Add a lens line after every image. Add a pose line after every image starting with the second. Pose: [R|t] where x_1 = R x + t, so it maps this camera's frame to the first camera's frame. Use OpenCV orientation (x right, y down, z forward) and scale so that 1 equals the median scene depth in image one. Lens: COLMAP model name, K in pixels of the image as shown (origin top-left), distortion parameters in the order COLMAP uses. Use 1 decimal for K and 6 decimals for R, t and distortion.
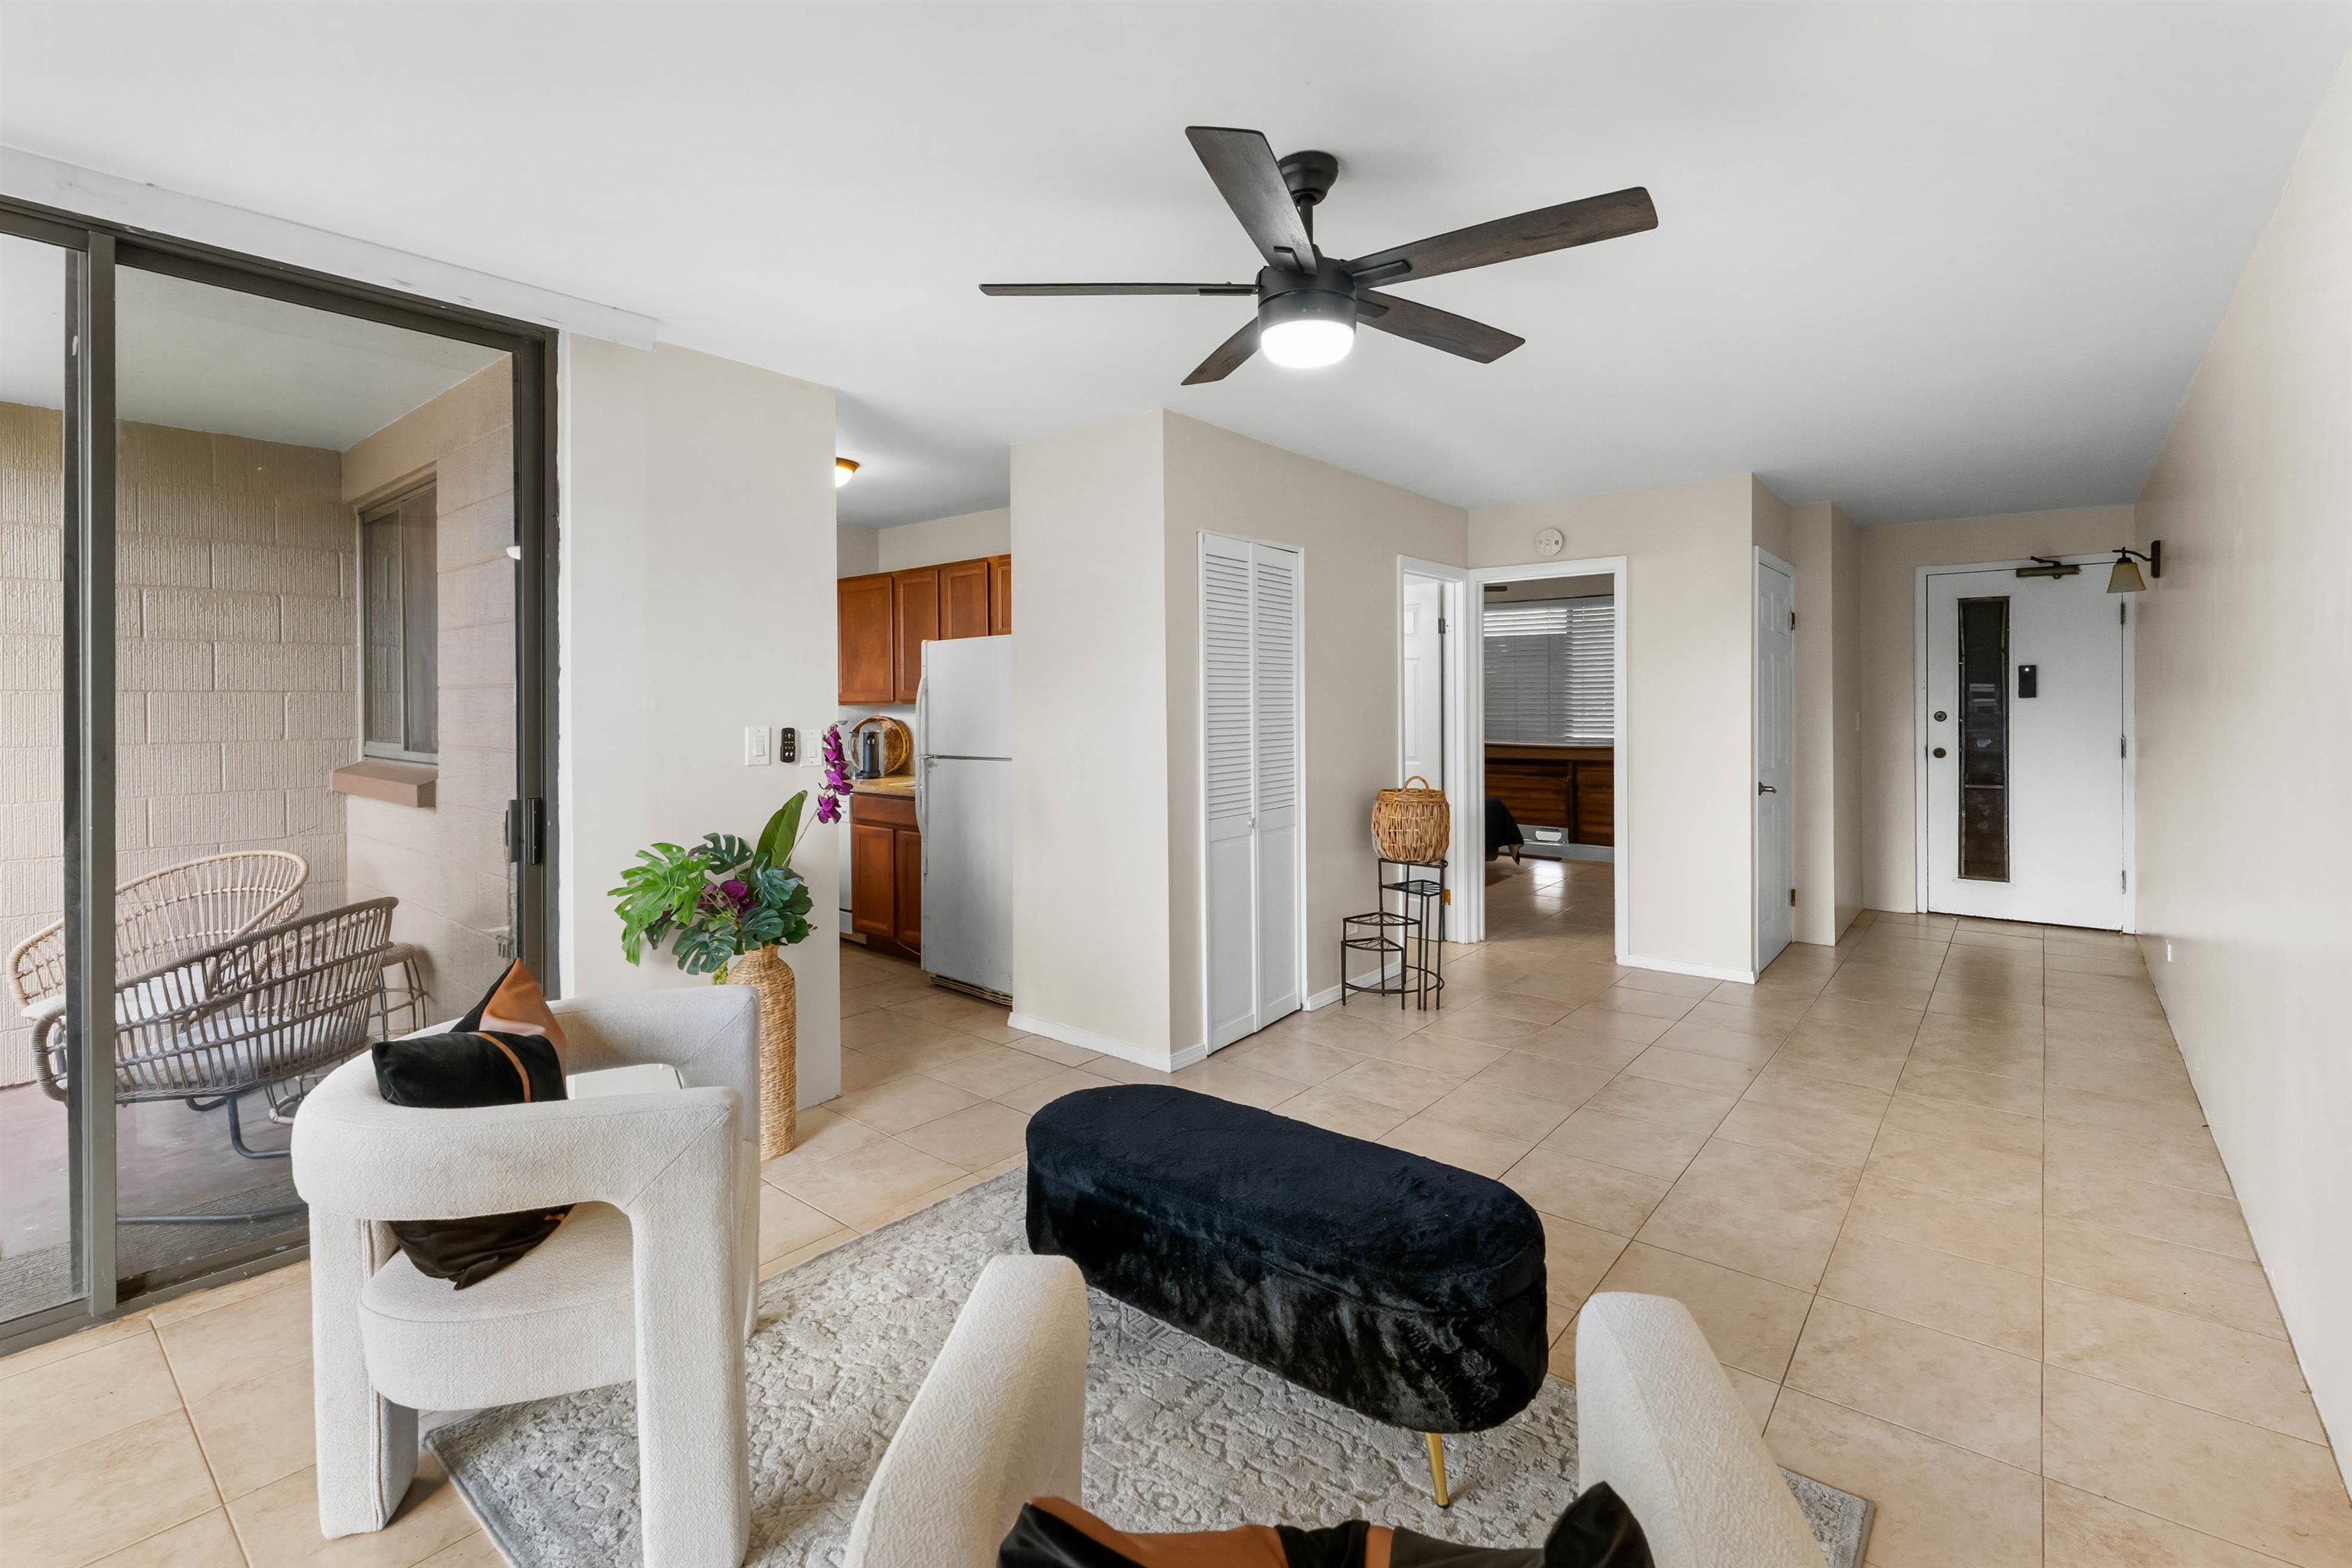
lens RADIAL K [[1054.2, 0, 1188.6], [0, 1054.2, 703.1], [0, 0, 1]] dist [0.001451, -0.000910]
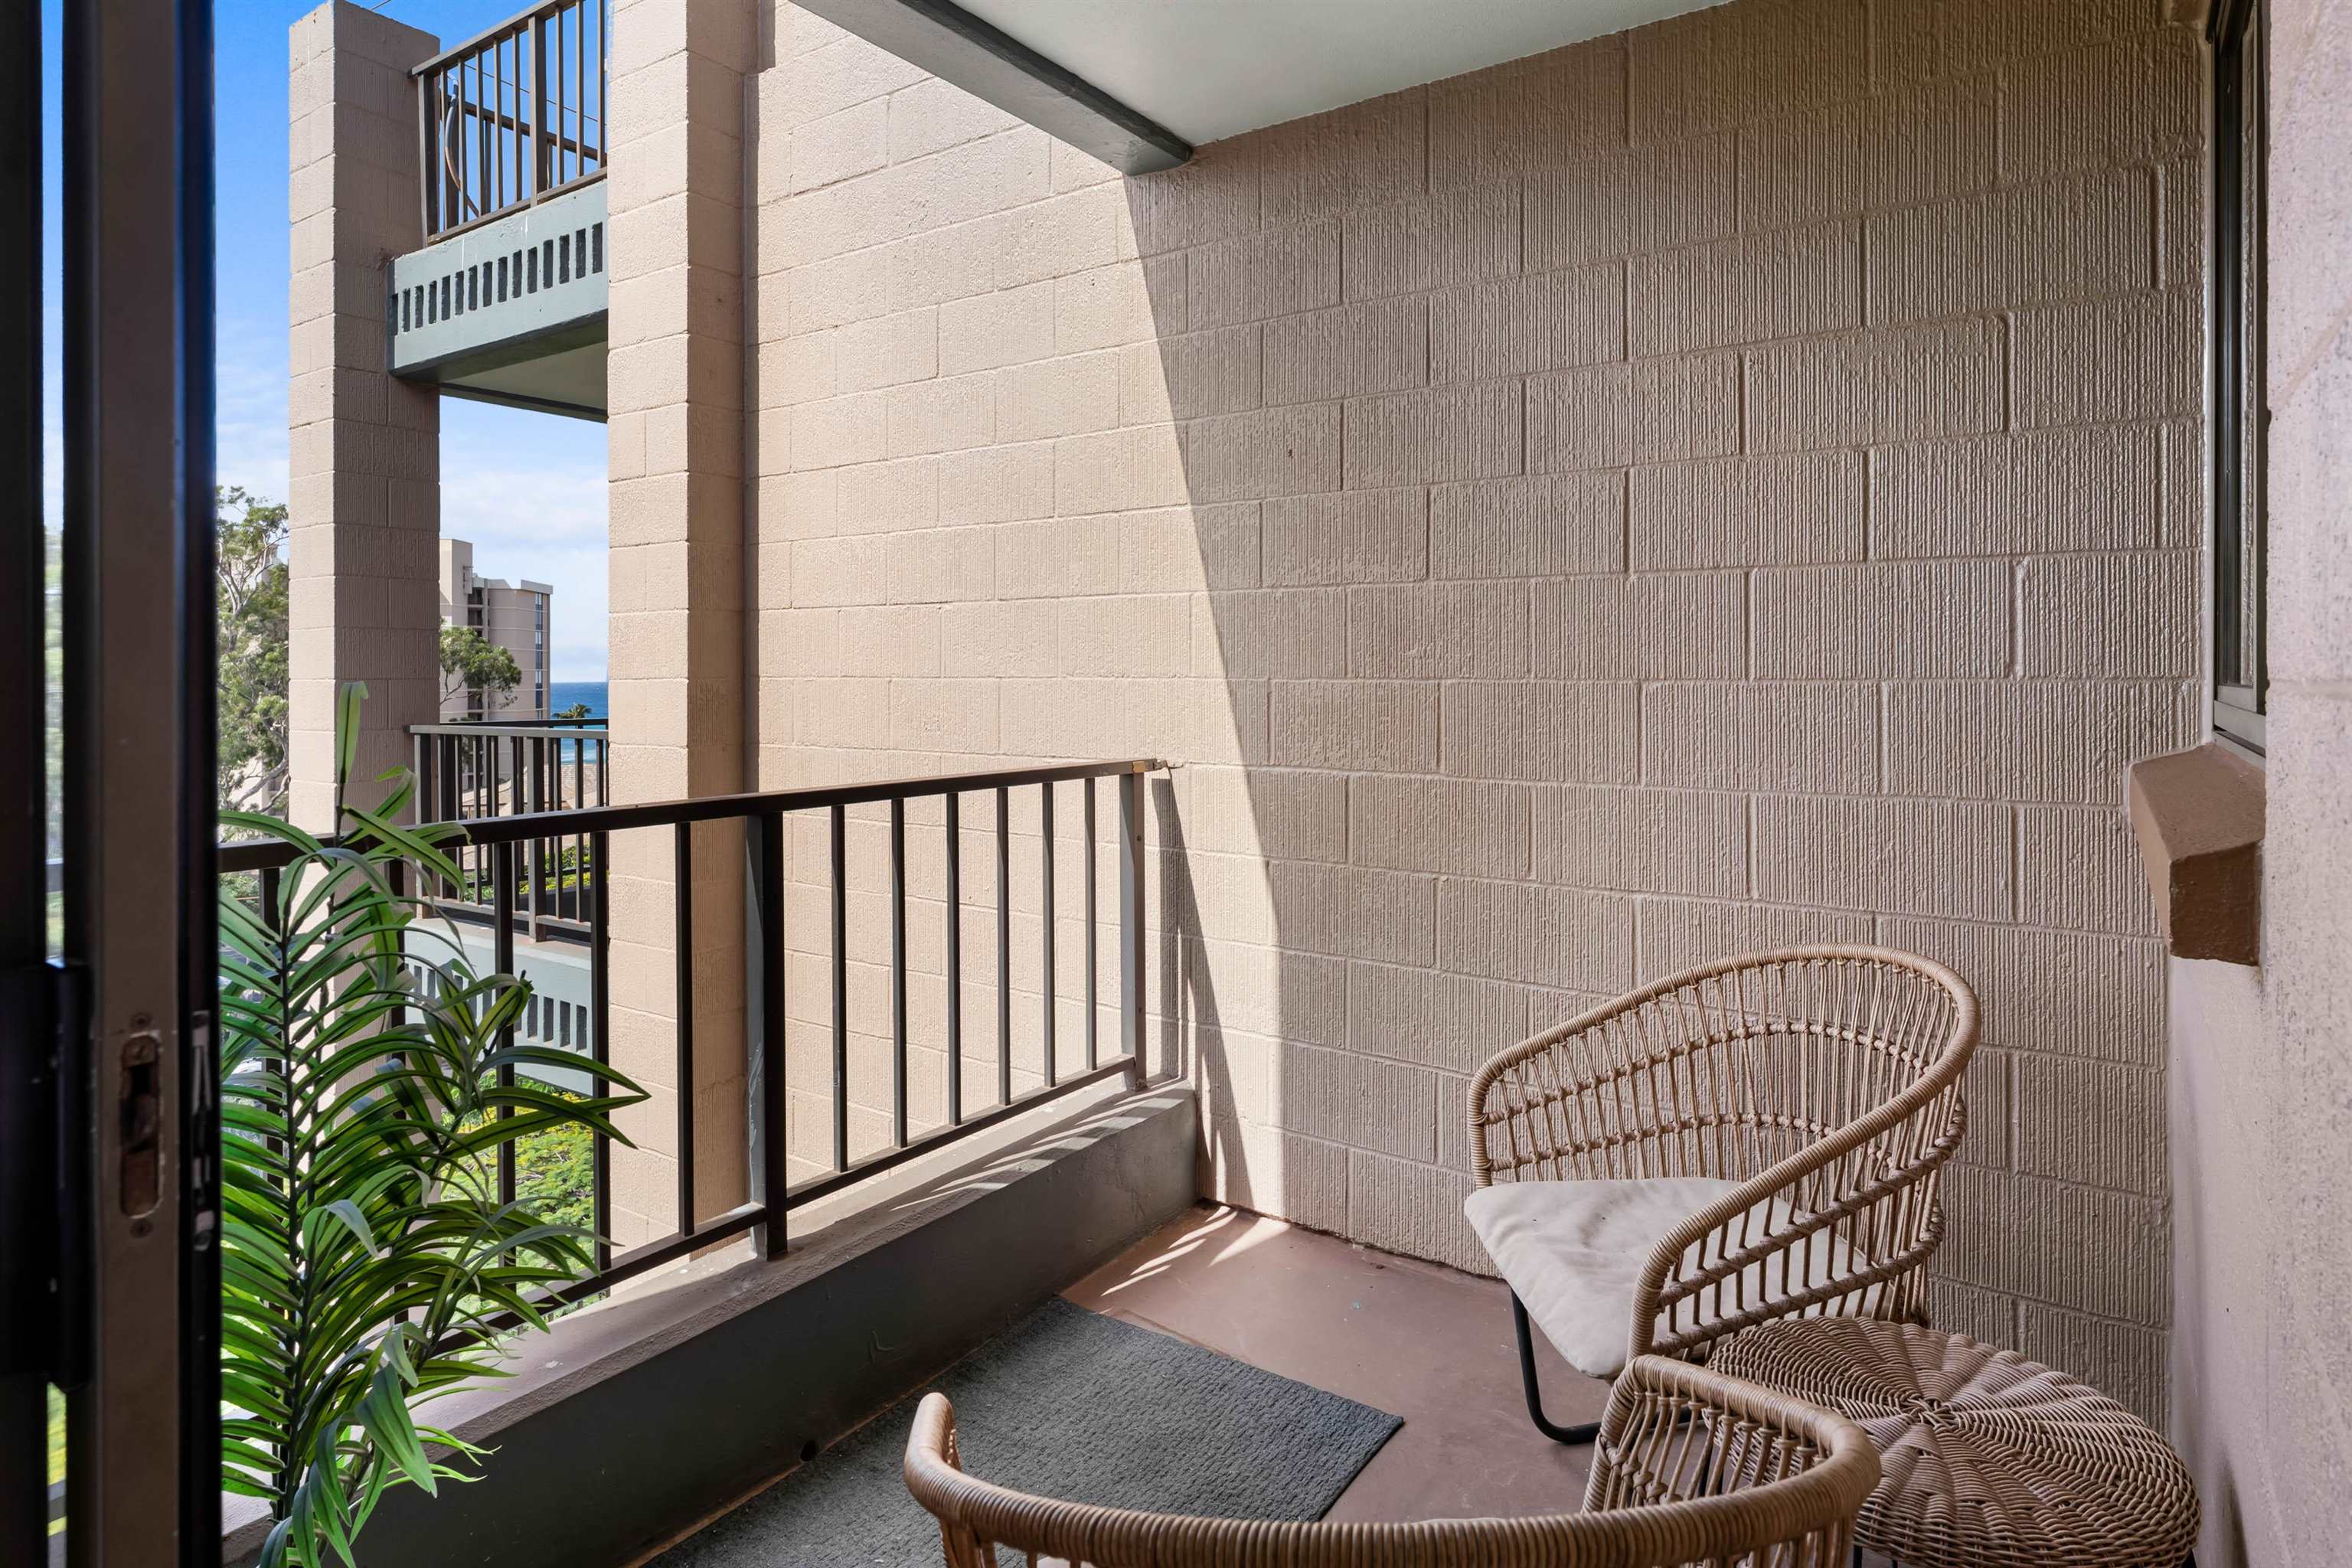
lens RADIAL K [[1276.4, 0, 1173.5], [0, 1276.4, 693.0], [0, 0, 1]] dist [-0.004359, 0.000998]
pose [[0.080338, 0.010812, -0.996709, -0.428943], [0.001833, 0.999938, 0.010995, 0.036199], [0.996766, -0.002710, 0.080314, 0.683249]]
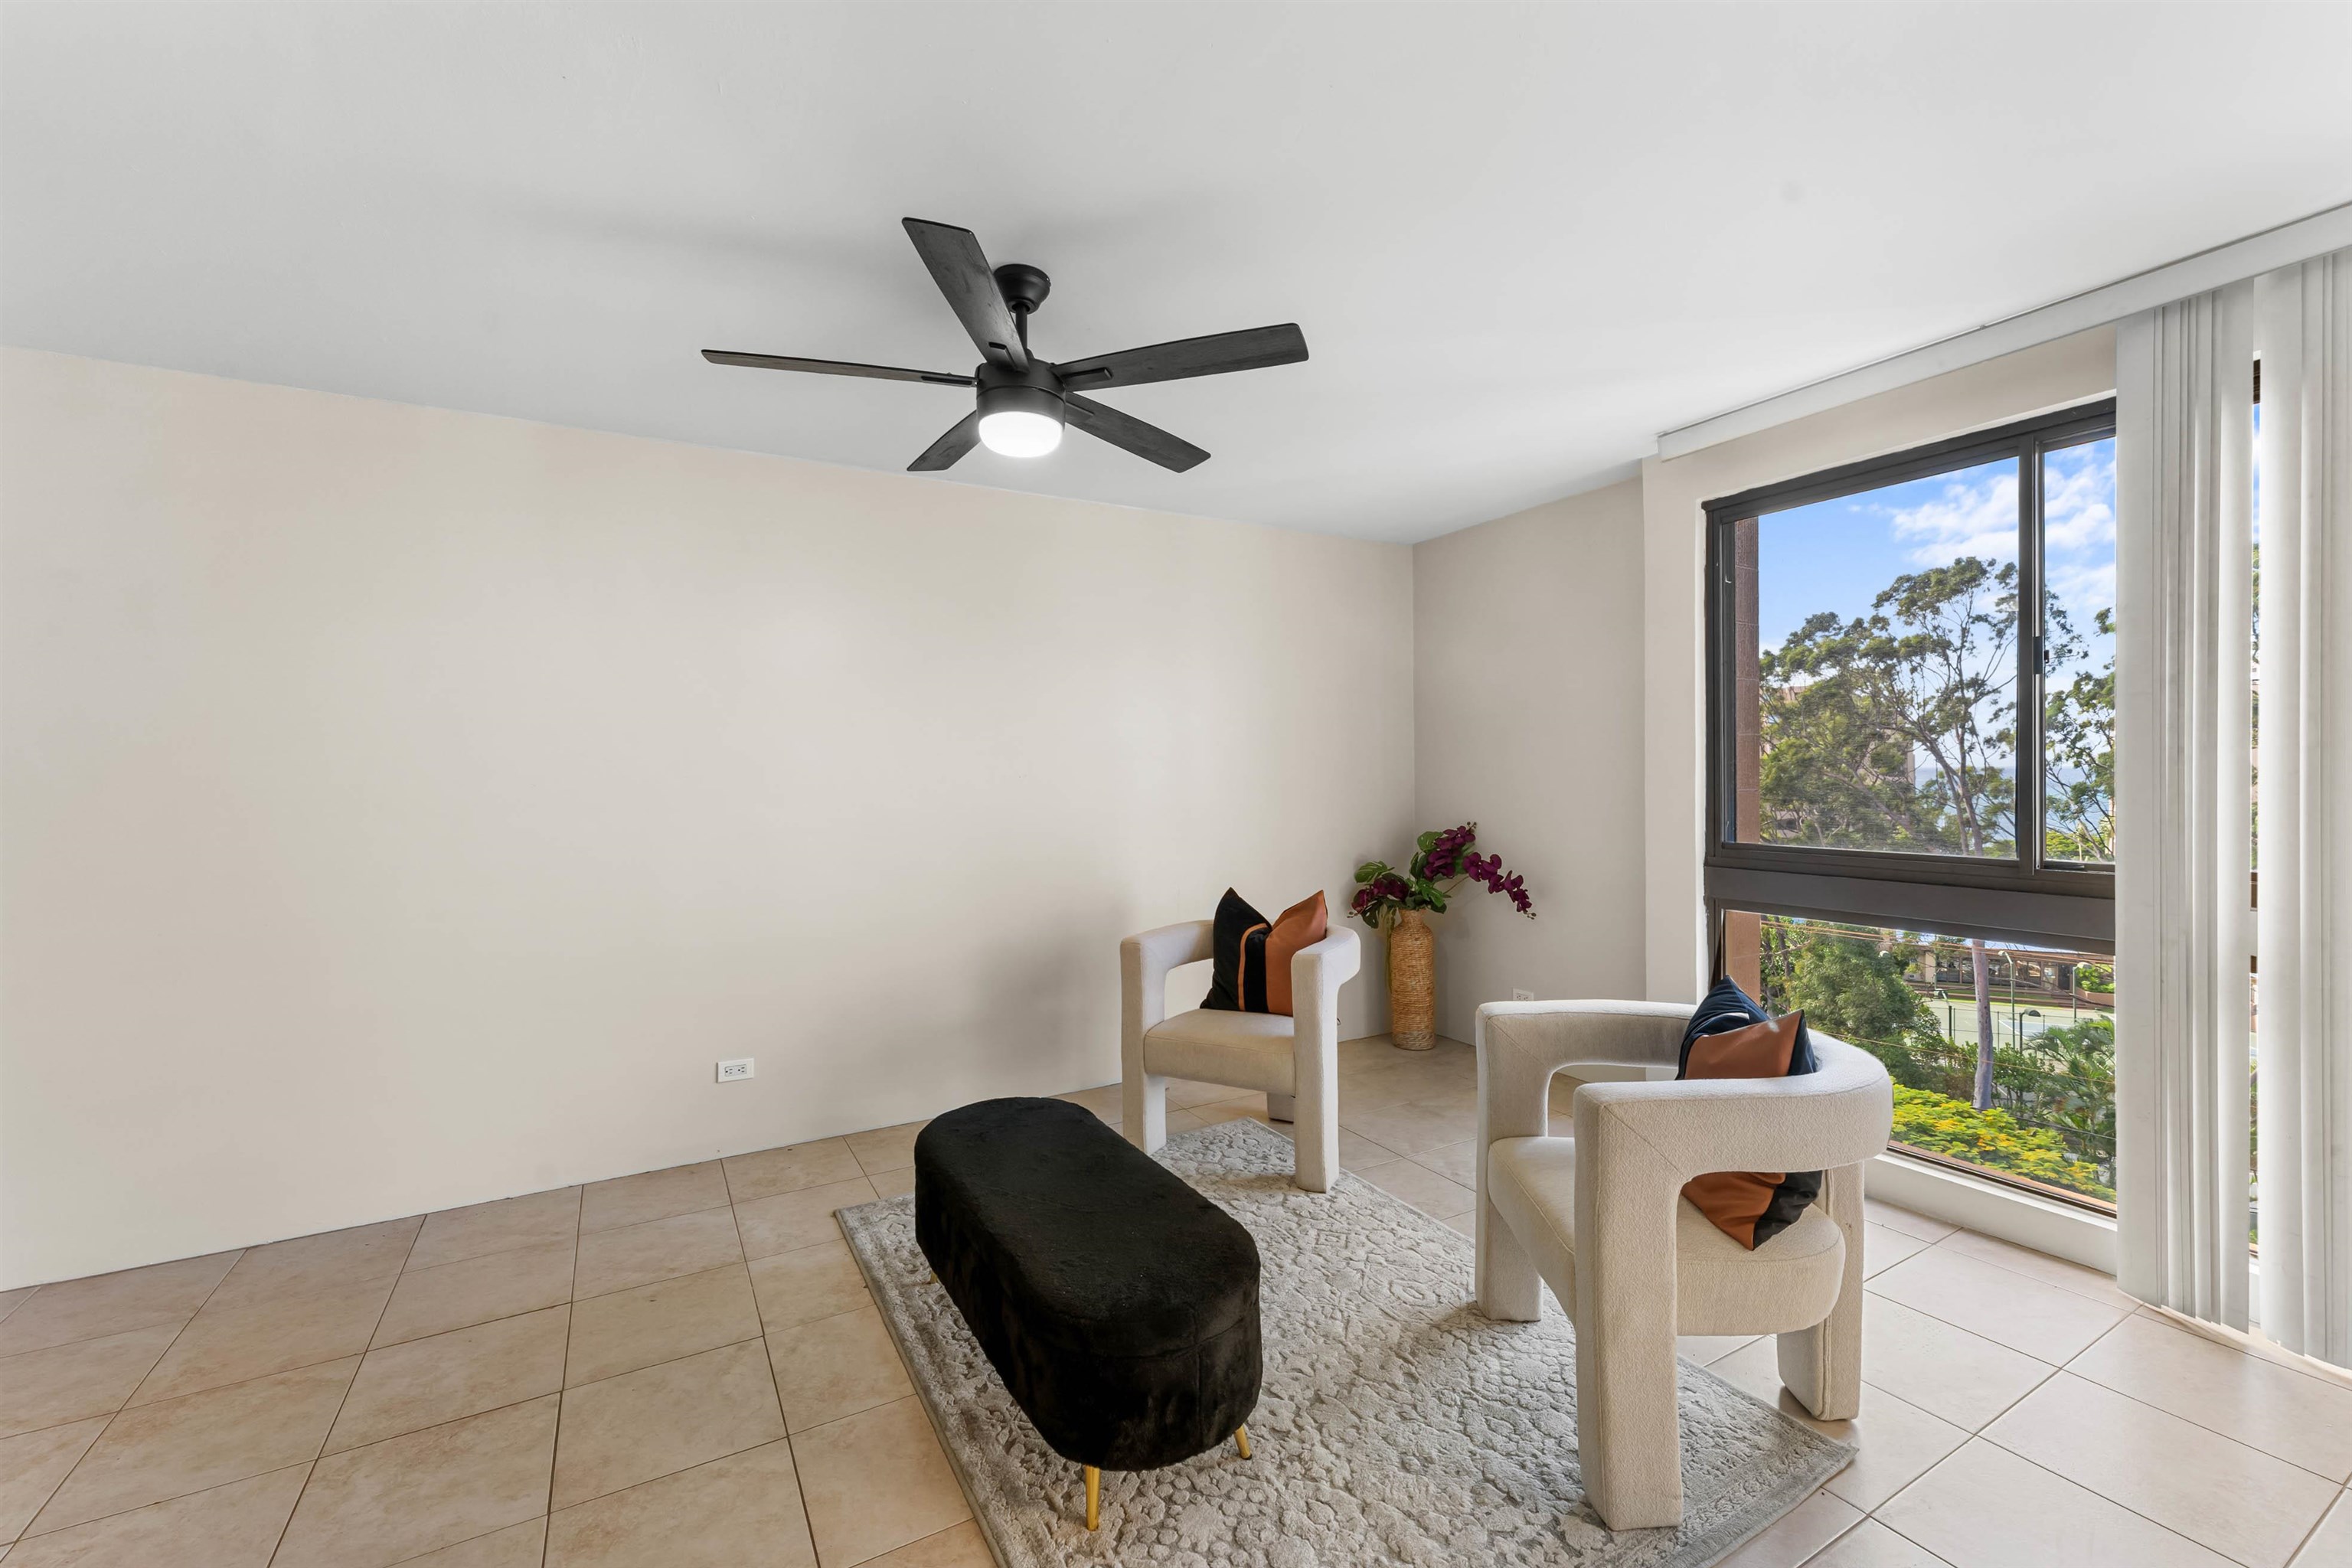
lens RADIAL K [[974.4, 0, 1176.0], [0, 974.4, 784.0], [0, 0, 1]] dist [0.001056, 0.000043]
pose [[-0.933213, 0.005039, 0.359289, -0.211755], [0.011166, 0.999825, 0.014981, 0.005561], [-0.359151, 0.017992, -0.933106, 0.998639]]
